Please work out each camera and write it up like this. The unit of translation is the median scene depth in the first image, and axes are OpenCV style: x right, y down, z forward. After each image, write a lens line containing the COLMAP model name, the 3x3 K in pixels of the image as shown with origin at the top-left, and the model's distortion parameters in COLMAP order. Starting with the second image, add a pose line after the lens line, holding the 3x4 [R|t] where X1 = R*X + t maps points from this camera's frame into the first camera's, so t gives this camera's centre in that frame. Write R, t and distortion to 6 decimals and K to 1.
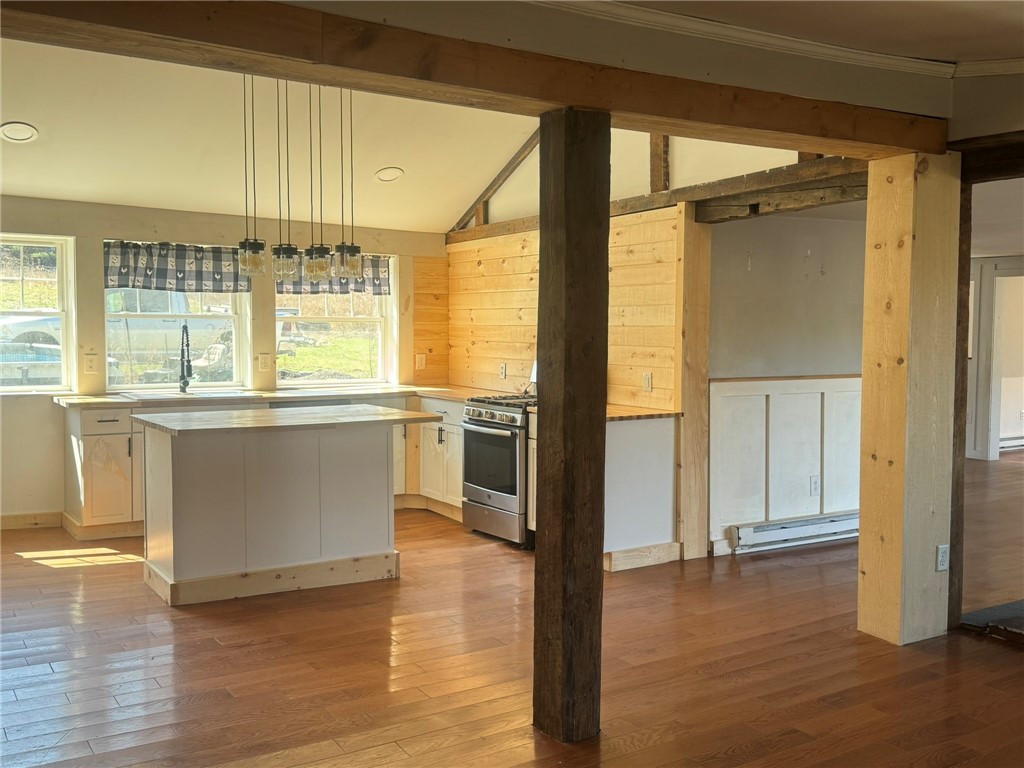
lens RADIAL K [[1035.5, 0, 512.0], [0, 1035.5, 384.0], [0, 0, 1]] dist [0.093711, -0.000715]
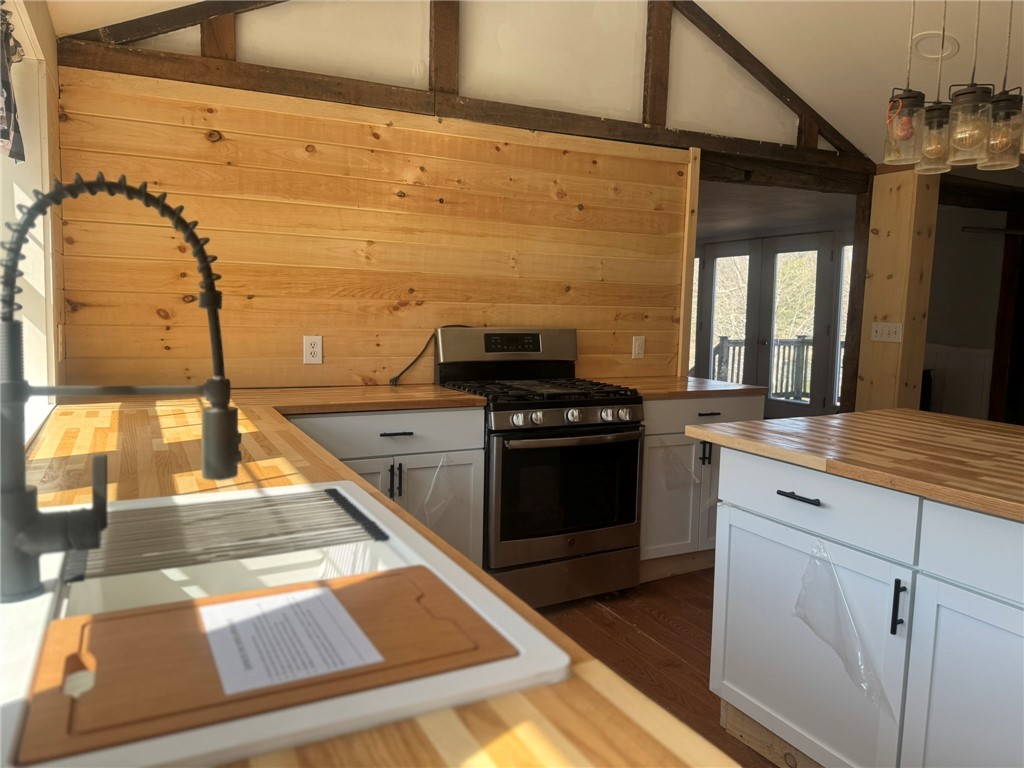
lens RADIAL K [[731.0, 0, 512.0], [0, 731.0, 384.0], [0, 0, 1]] dist [0.017620, -0.001711]
pose [[0.064254, -0.100497, 0.992860, -0.551796], [0.038810, 0.994415, 0.098143, -0.040120], [-0.997179, 0.032227, 0.067796, 1.211309]]
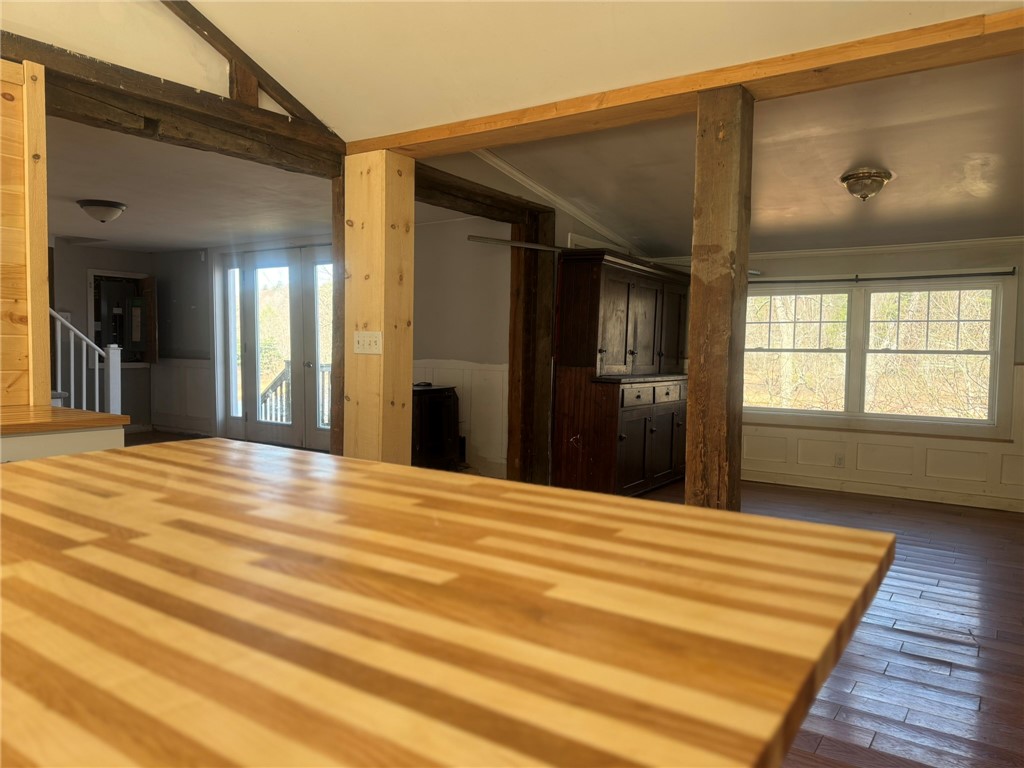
lens RADIAL K [[731.1, 0, 513.5], [0, 731.1, 397.5], [0, 0, 1]] dist [0.058076, -0.058217]
pose [[-0.403512, -0.066565, 0.912550, -0.394307], [0.040333, 0.995087, 0.090420, -0.006261], [-0.914085, 0.073292, -0.398845, 1.001613]]
